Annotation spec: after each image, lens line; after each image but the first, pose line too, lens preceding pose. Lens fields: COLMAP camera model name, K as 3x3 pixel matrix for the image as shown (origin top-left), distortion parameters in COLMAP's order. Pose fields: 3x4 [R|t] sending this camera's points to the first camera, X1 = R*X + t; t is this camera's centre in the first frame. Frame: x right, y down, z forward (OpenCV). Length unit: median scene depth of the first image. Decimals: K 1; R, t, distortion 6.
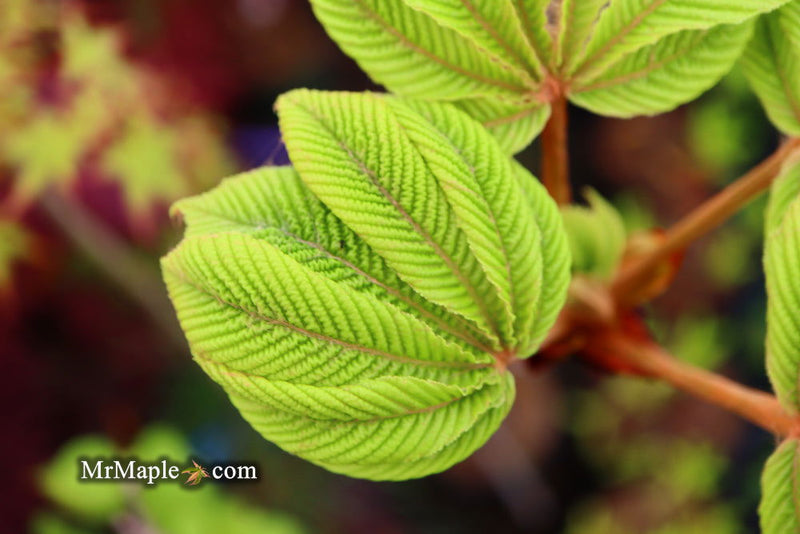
lens RADIAL K [[1057.9, 0, 400.3], [0, 1057.9, 268.2], [0, 0, 1]] dist [0.033631, 0.000000]
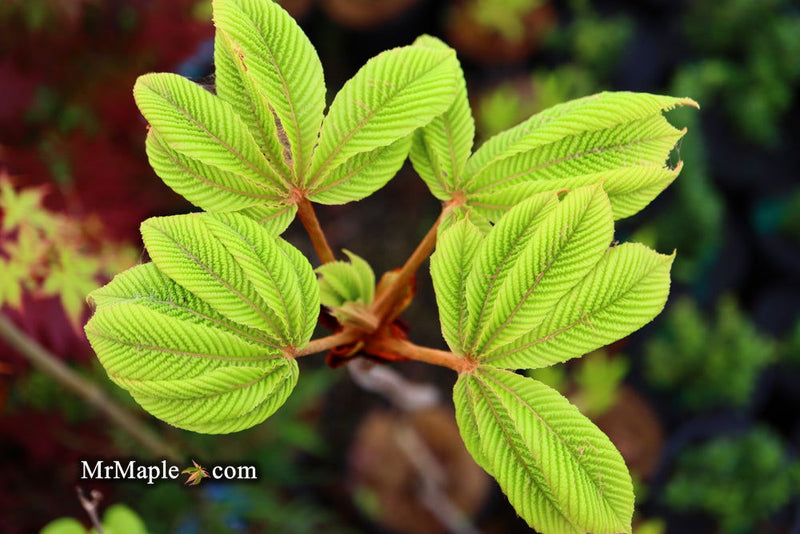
lens RADIAL K [[1057.9, 0, 402.0], [0, 1057.9, 269.0], [0, 0, 1]] dist [0.033631, 0.000000]
pose [[0.986372, -0.154313, 0.057076, 0.207219], [0.158579, 0.984115, -0.079821, 0.123775], [-0.043852, 0.087784, 0.995174, -0.772595]]
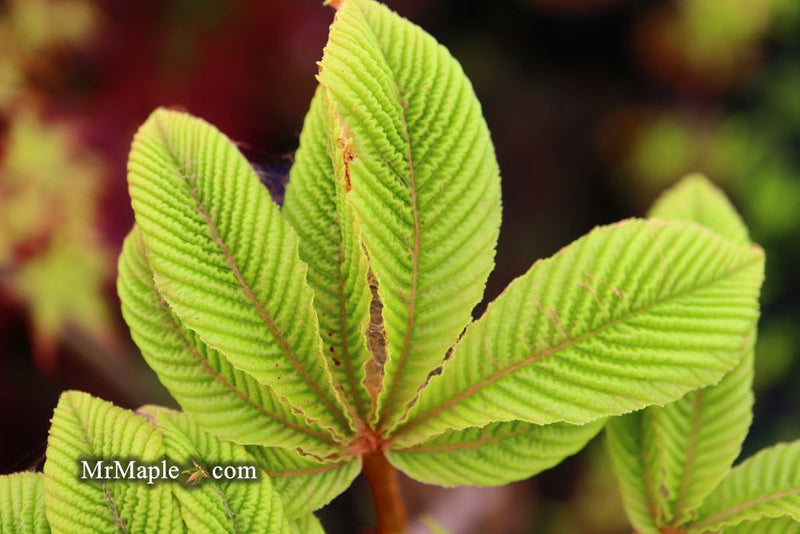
lens RADIAL K [[1057.9, 0, 398.3], [0, 1057.9, 265.4], [0, 0, 1]] dist [0.033631, 0.000000]
pose [[0.983478, 0.178062, -0.032644, 0.180108], [-0.179009, 0.983426, -0.028809, -0.309242], [0.026973, 0.034176, 0.999052, 0.137060]]
